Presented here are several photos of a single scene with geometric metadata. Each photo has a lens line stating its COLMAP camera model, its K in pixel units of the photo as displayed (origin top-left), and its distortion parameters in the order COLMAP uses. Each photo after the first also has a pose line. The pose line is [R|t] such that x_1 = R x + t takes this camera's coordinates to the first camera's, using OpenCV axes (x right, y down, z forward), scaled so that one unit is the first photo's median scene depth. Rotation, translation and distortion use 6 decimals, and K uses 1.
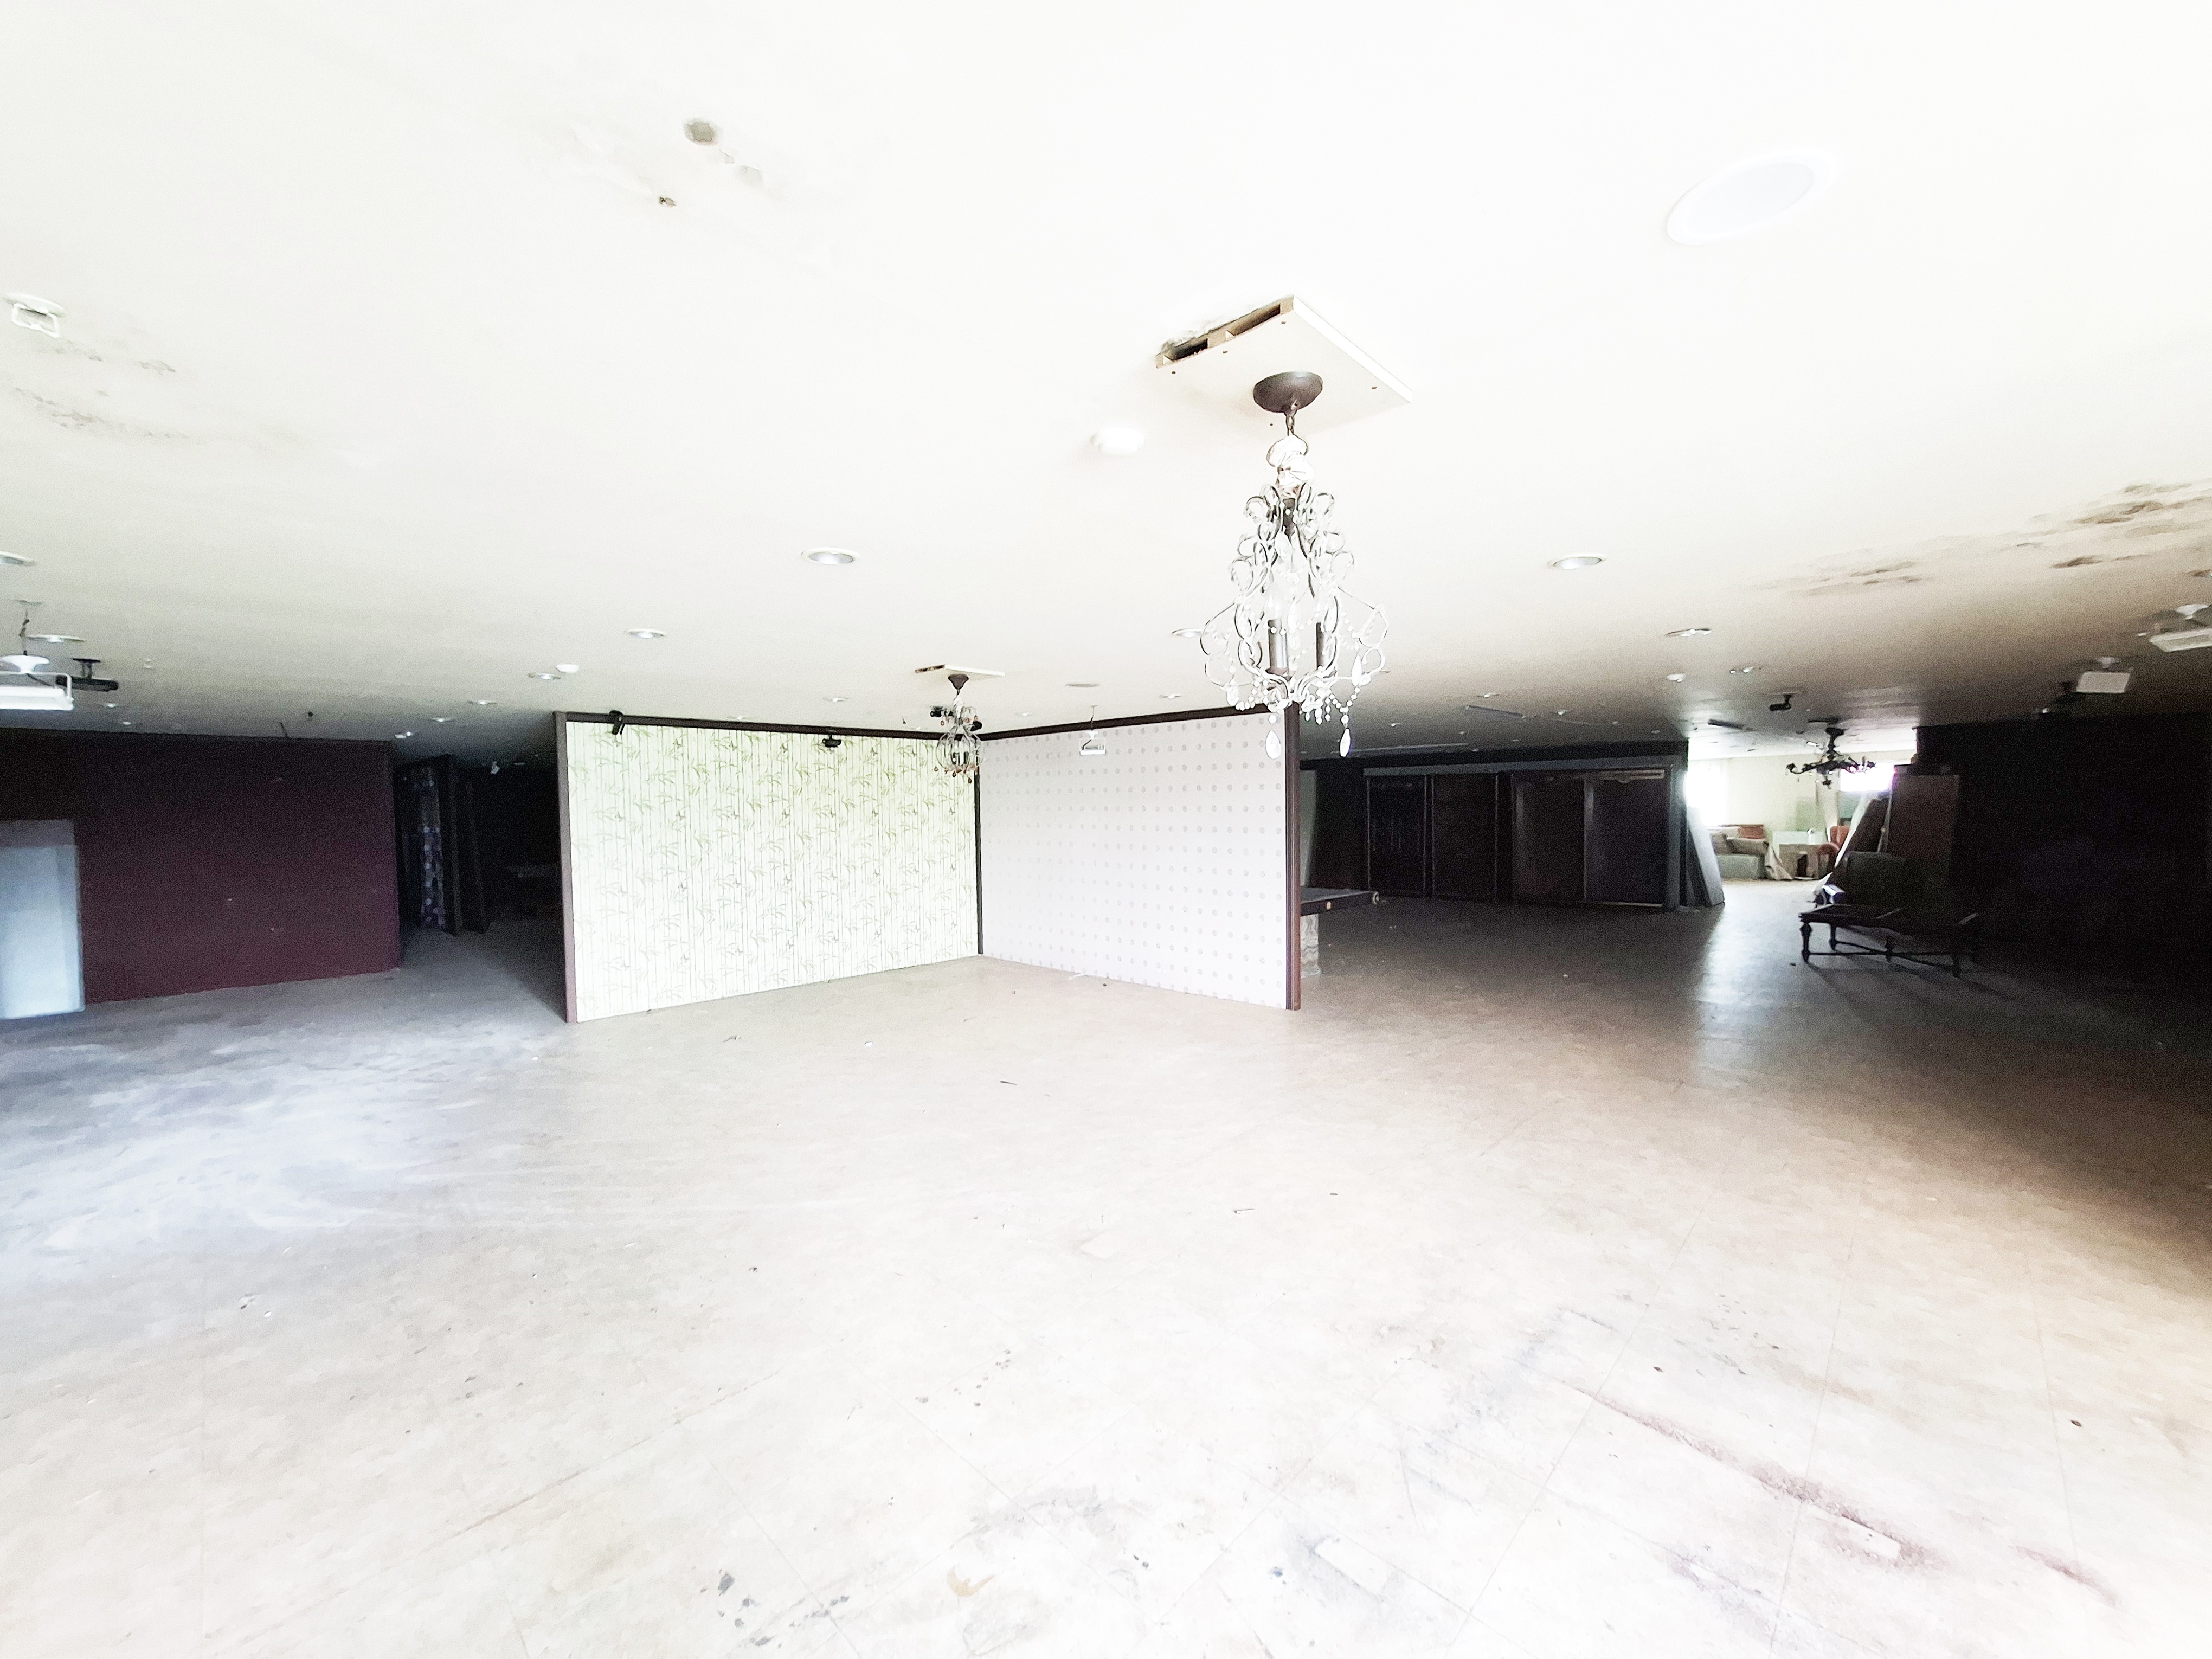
lens RADIAL K [[885.9, 0, 1106.0], [0, 885.9, 829.5], [0, 0, 1]] dist [-0.001163, 0.000173]
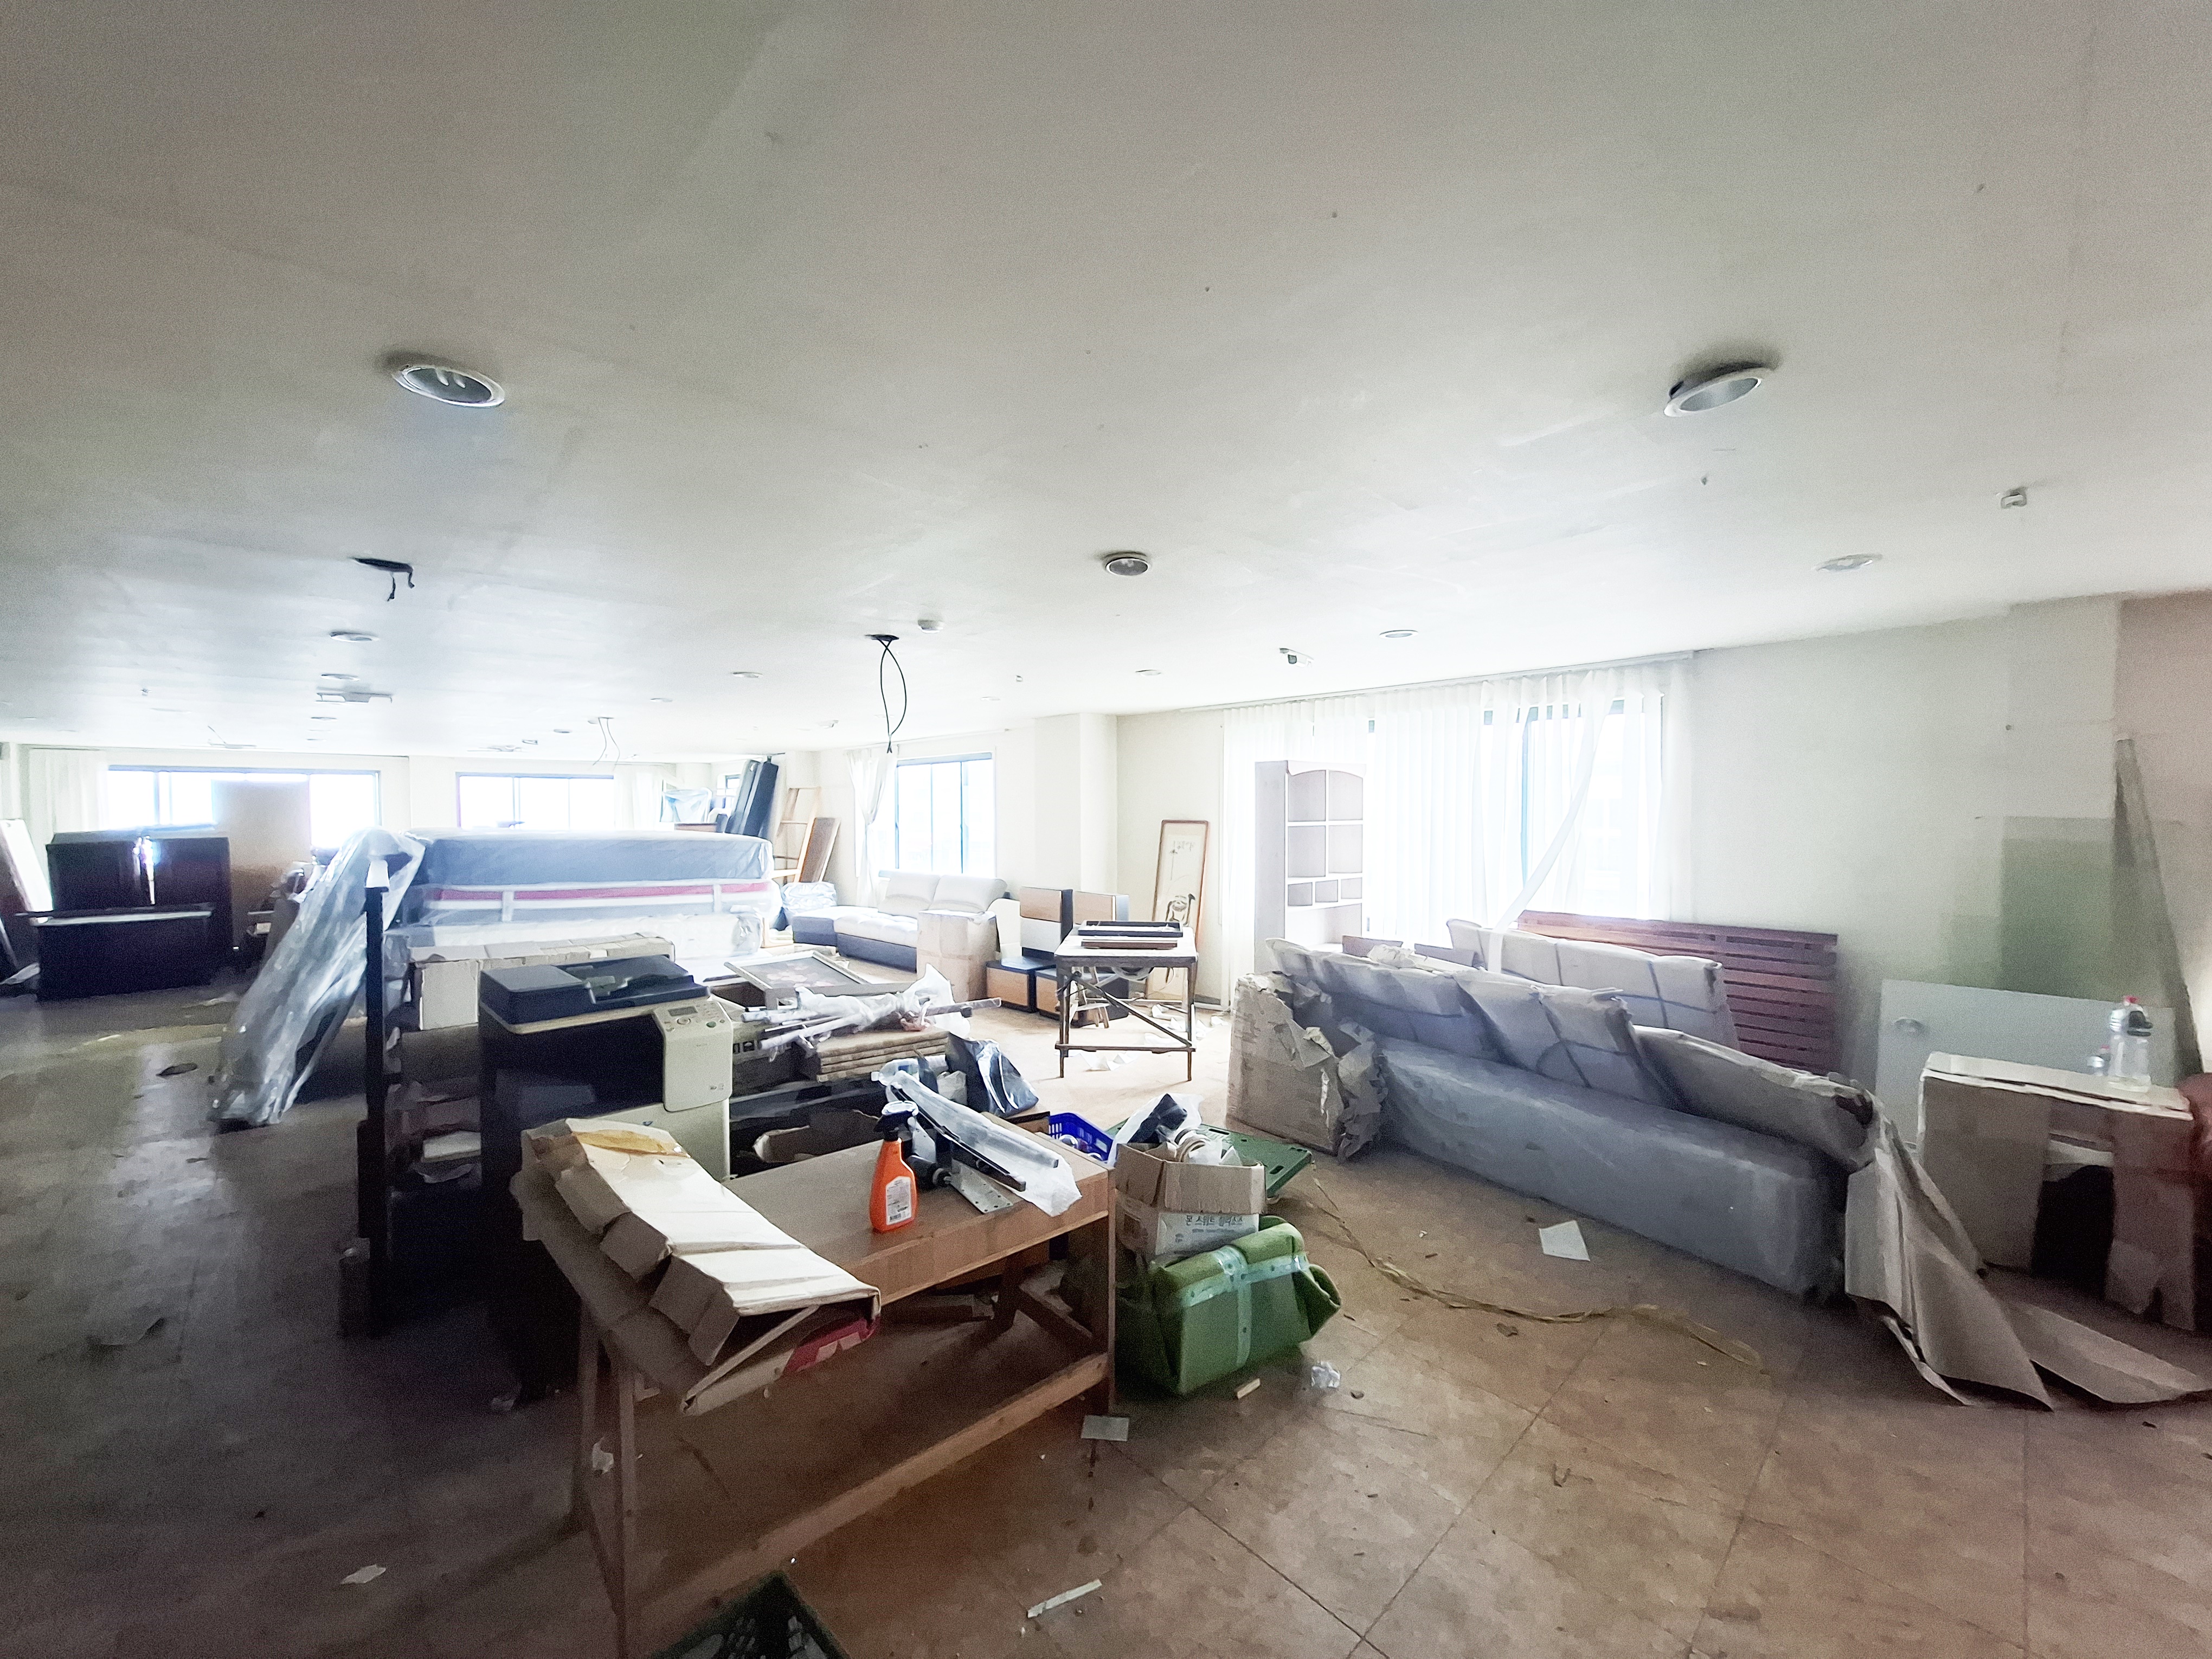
lens RADIAL K [[885.9, 0, 1106.0], [0, 885.9, 829.5], [0, 0, 1]] dist [-0.001163, 0.000173]
pose [[0.998874, 0.015632, -0.044789, 0.851256], [-0.015730, 0.999875, -0.001843, -0.044676], [0.044755, 0.002545, 0.998995, 1.151556]]
